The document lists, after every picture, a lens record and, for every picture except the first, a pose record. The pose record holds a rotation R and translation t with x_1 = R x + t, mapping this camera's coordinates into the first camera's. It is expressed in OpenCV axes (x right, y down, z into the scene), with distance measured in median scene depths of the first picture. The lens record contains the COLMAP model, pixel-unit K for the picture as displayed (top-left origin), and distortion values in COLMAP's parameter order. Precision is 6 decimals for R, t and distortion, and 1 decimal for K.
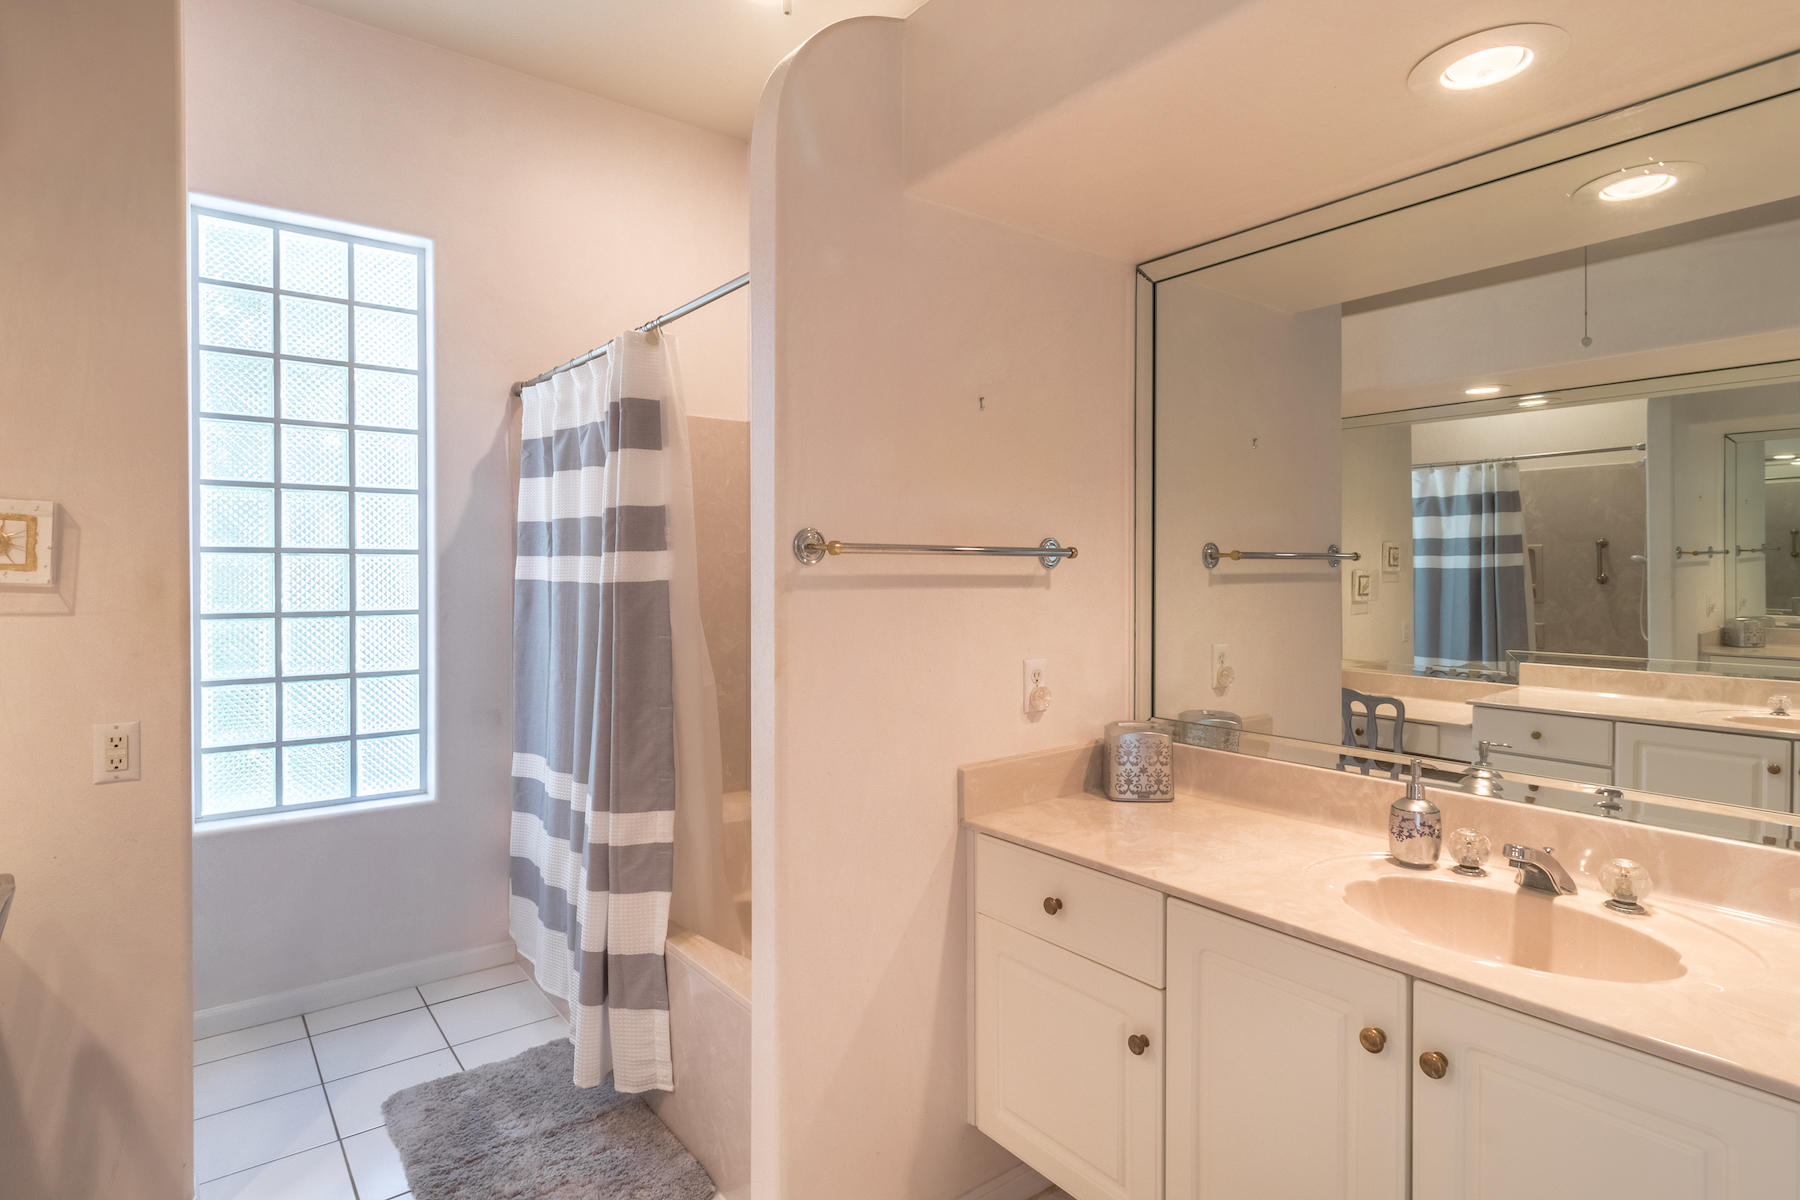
lens RADIAL K [[914.7, 0, 876.2], [0, 914.7, 575.4], [0, 0, 1]] dist [0.003212, -0.003224]
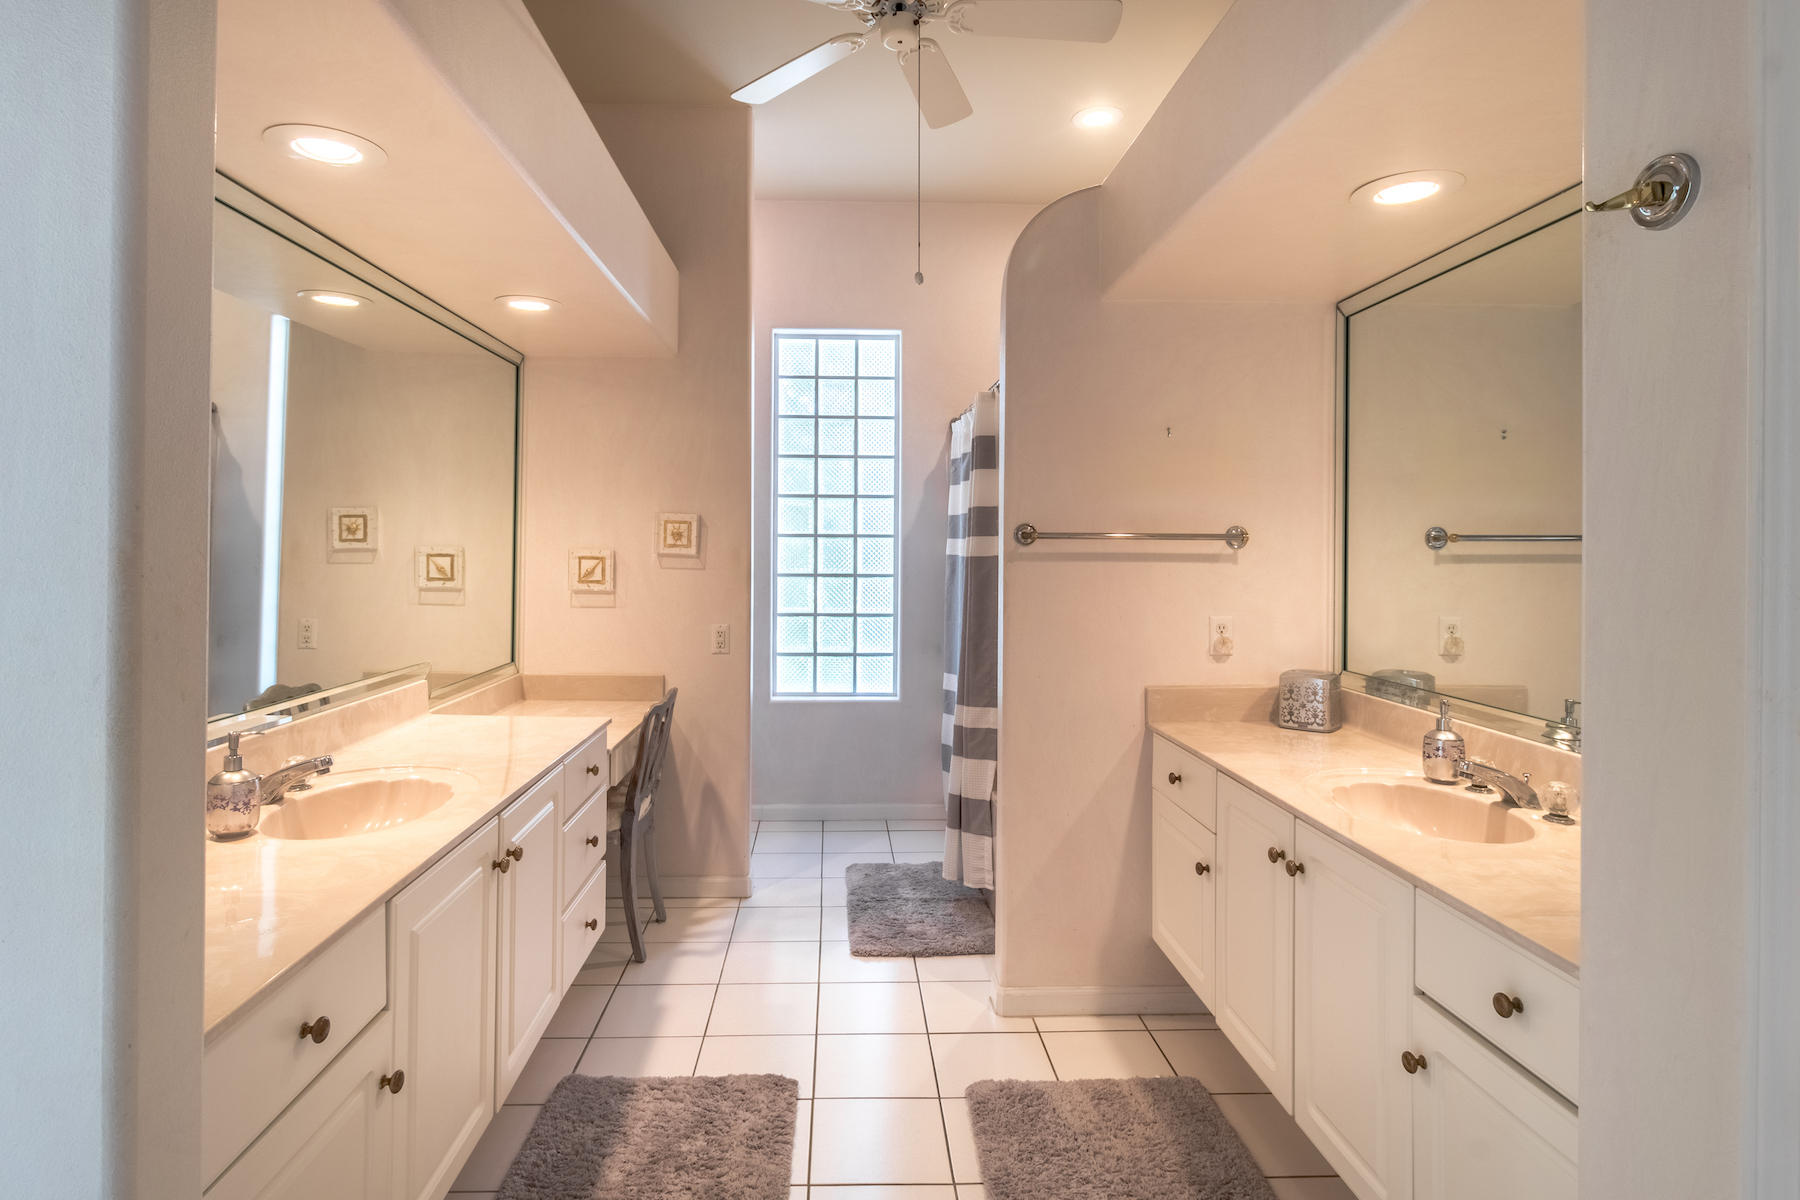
lens RADIAL K [[914.7, 0, 875.4], [0, 914.7, 542.0], [0, 0, 1]] dist [0.003212, -0.003224]
pose [[0.820189, 0.000150, -0.572093, 0.474144], [-0.007245, 0.999923, -0.010124, -0.000285], [0.572047, 0.012449, 0.820126, -0.358638]]
